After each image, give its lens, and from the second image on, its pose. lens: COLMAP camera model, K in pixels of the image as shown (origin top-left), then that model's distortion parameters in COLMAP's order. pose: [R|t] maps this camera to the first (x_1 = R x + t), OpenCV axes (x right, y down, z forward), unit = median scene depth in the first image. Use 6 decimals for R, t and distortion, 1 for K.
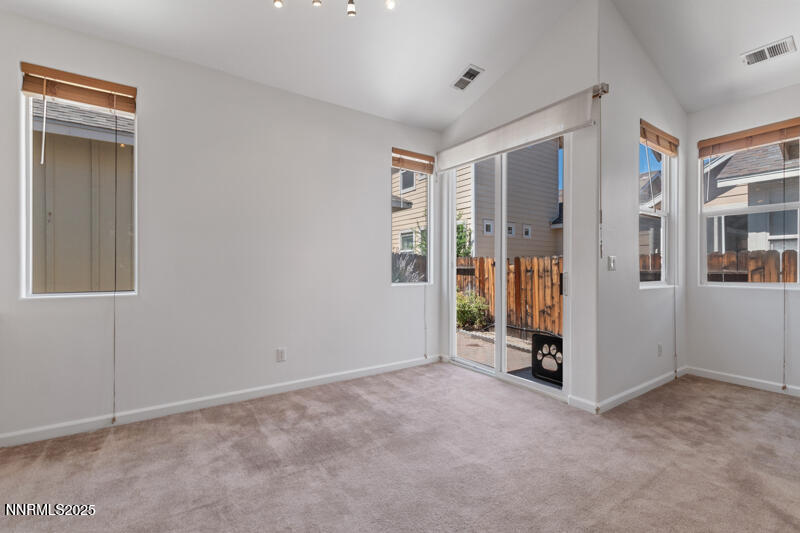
lens RADIAL K [[333.3, 0, 400.0], [0, 333.3, 266.5], [0, 0, 1]] dist [-0.000370, -0.000318]
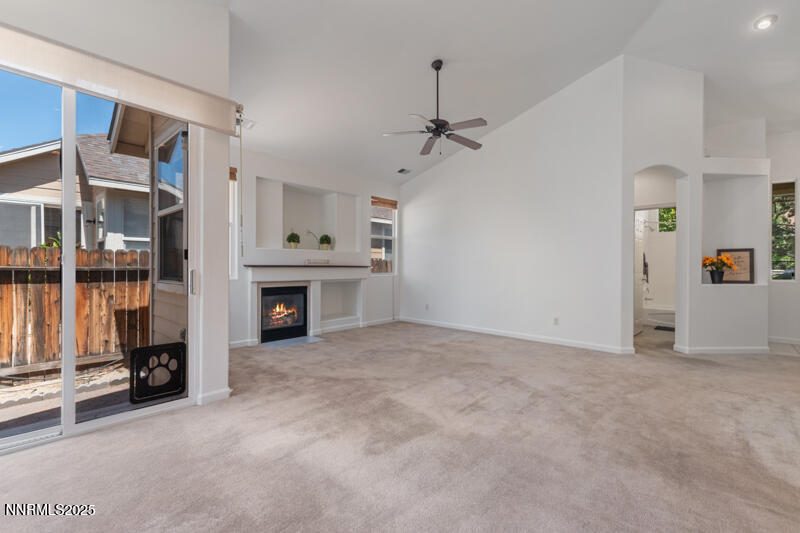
lens RADIAL K [[361.1, 0, 391.5], [0, 361.1, 268.0], [0, 0, 1]] dist [-0.000254, -0.000357]
pose [[-0.210857, -0.008794, 0.977477, -0.572660], [-0.009001, 0.999935, 0.007055, -0.000828], [-0.977475, -0.007311, -0.210923, 0.597150]]
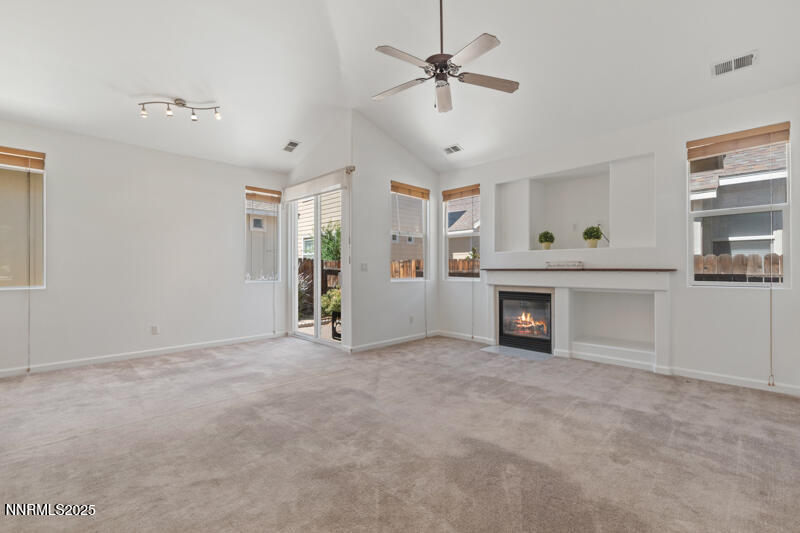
lens RADIAL K [[347.0, 0, 400.0], [0, 347.0, 266.5], [0, 0, 1]] dist [-0.002461, -0.000628]
pose [[0.983572, -0.002945, 0.180492, 0.427047], [0.003726, 0.999985, -0.003986, -0.003071], [-0.180477, 0.004593, 0.983568, -0.696204]]
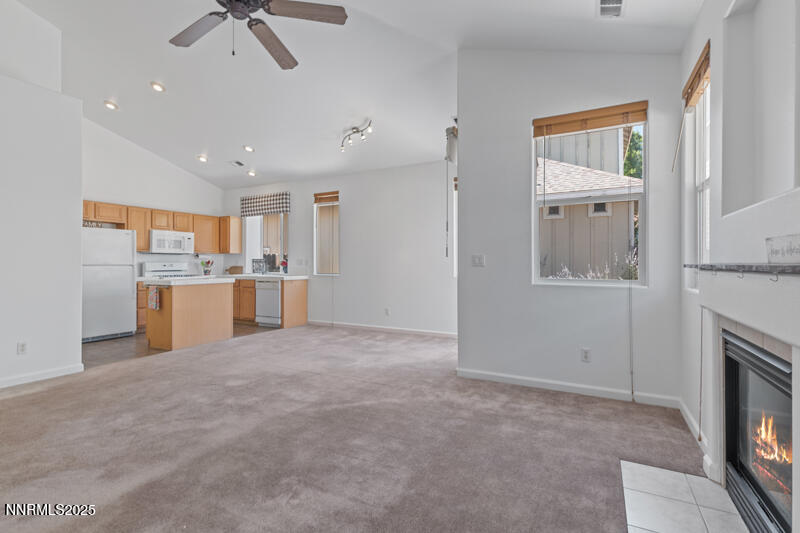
lens RADIAL K [[365.0, 0, 400.0], [0, 365.0, 266.5], [0, 0, 1]] dist [-0.000228, -0.000039]
pose [[0.477175, 0.004883, -0.878795, 1.455936], [0.005509, 0.999948, 0.008548, -0.001888], [0.878791, -0.008921, 0.477124, 0.092928]]
